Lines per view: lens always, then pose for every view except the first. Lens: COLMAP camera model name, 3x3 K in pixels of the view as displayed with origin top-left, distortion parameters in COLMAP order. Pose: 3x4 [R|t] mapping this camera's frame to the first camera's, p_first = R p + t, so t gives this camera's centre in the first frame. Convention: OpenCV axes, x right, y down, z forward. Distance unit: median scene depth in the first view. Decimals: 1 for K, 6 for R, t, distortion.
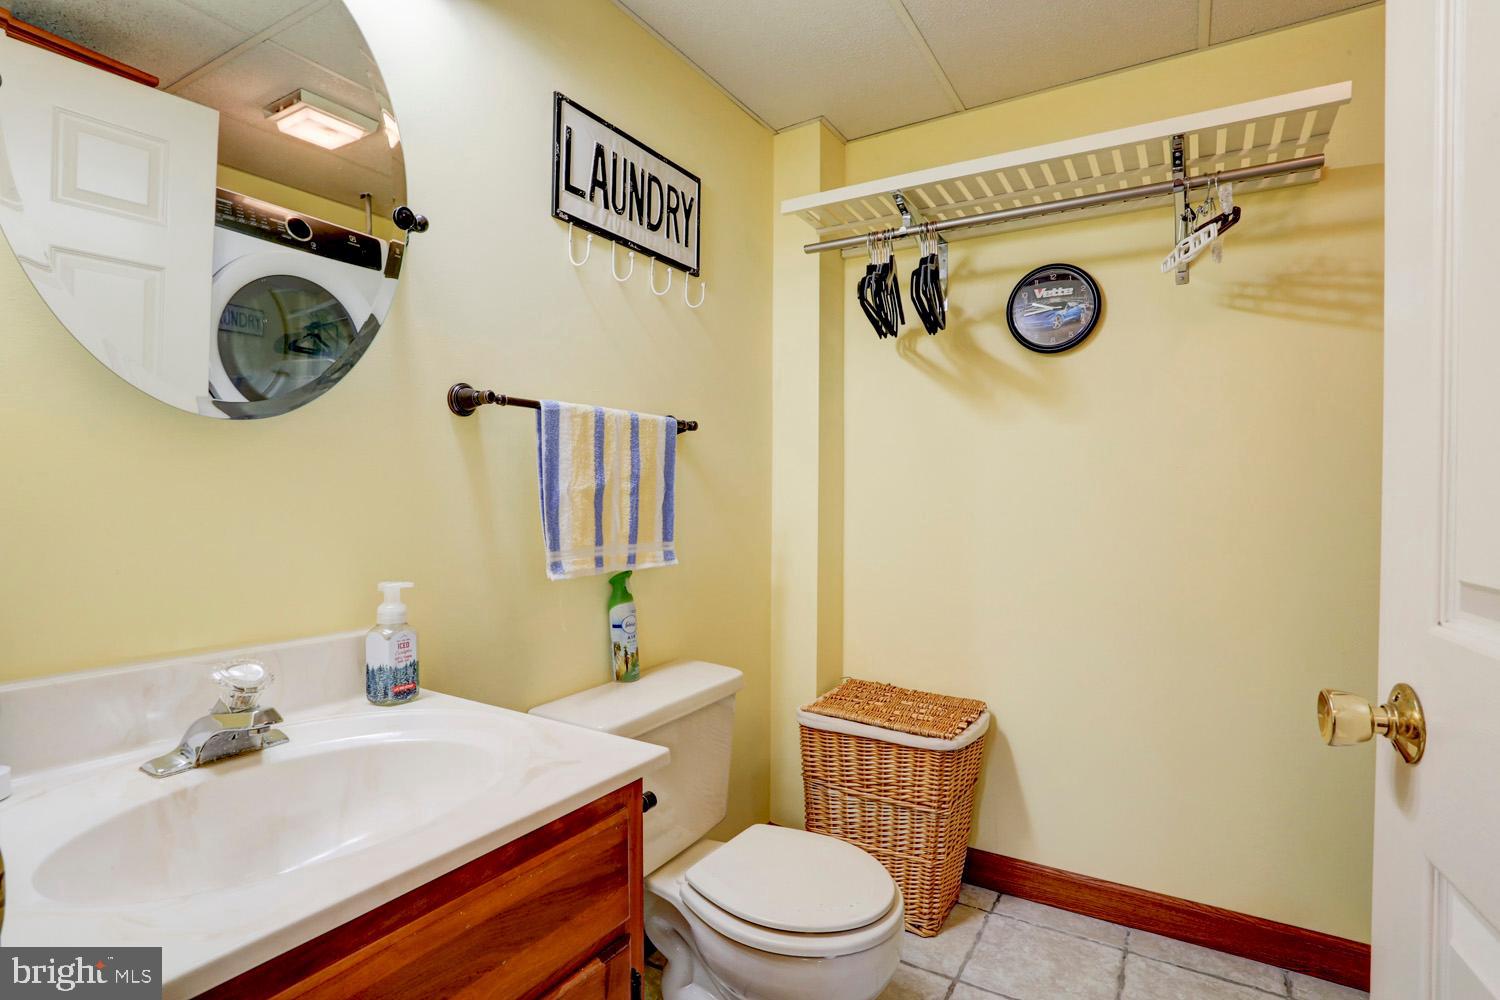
lens RADIAL K [[731.1, 0, 746.0], [0, 731.1, 501.6], [0, 0, 1]] dist [-0.074720, 0.033681]
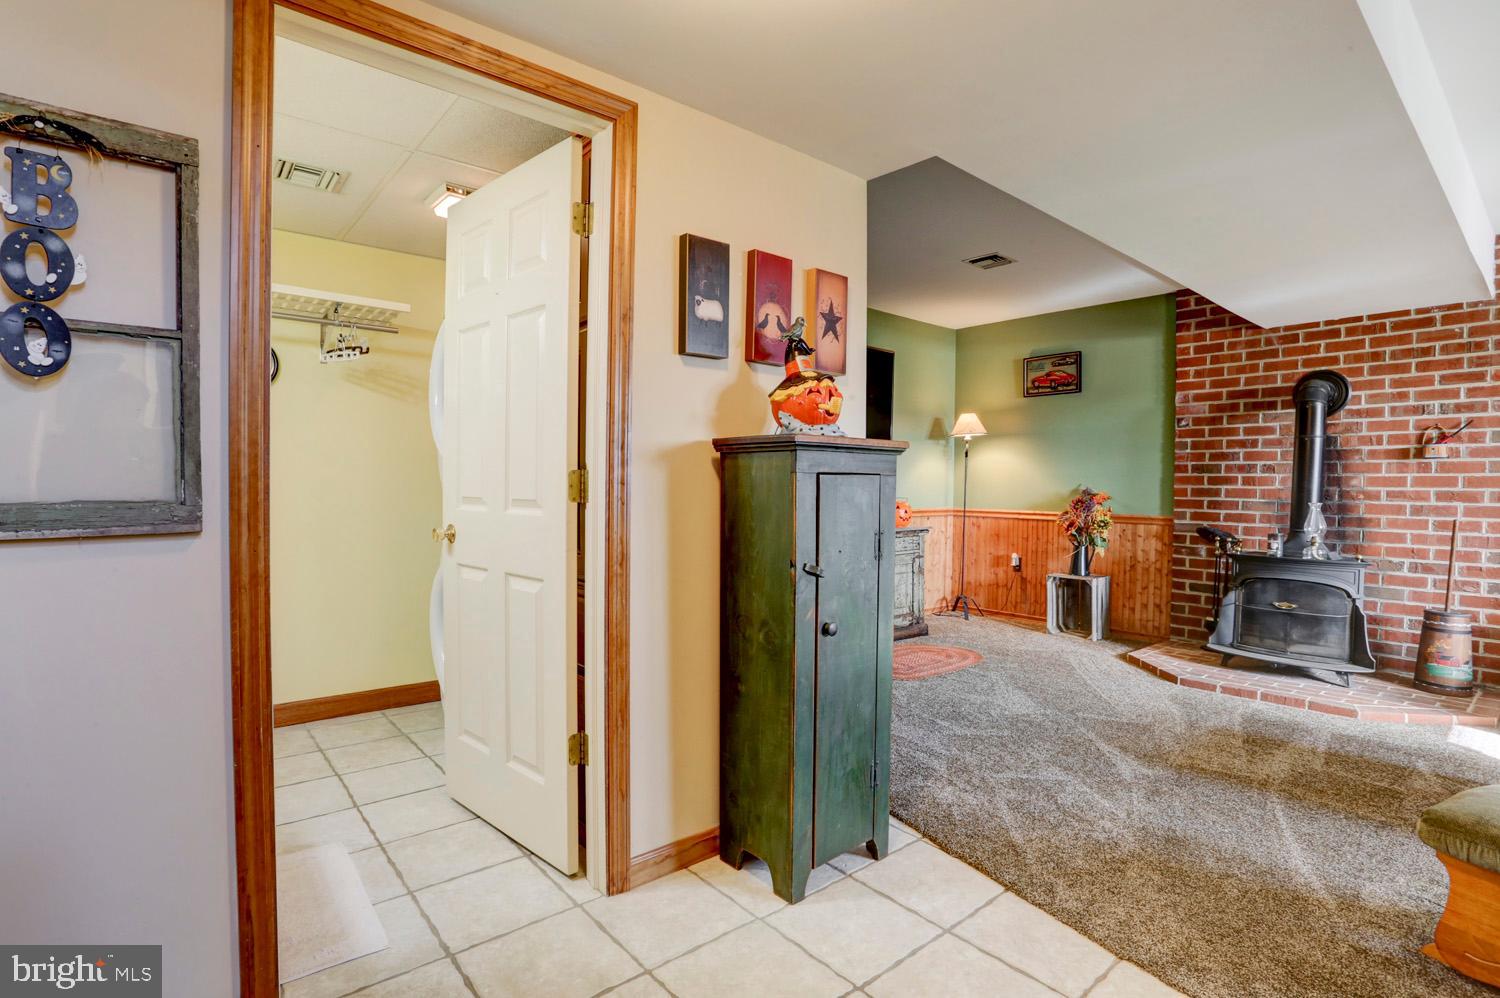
lens RADIAL K [[731.1, 0, 746.0], [0, 731.1, 500.6], [0, 0, 1]] dist [-0.074720, 0.033681]
pose [[0.317972, -0.022588, 0.947831, -0.865560], [0.006021, 0.999744, 0.021805, 0.017446], [-0.948081, -0.001226, 0.318027, -0.680958]]
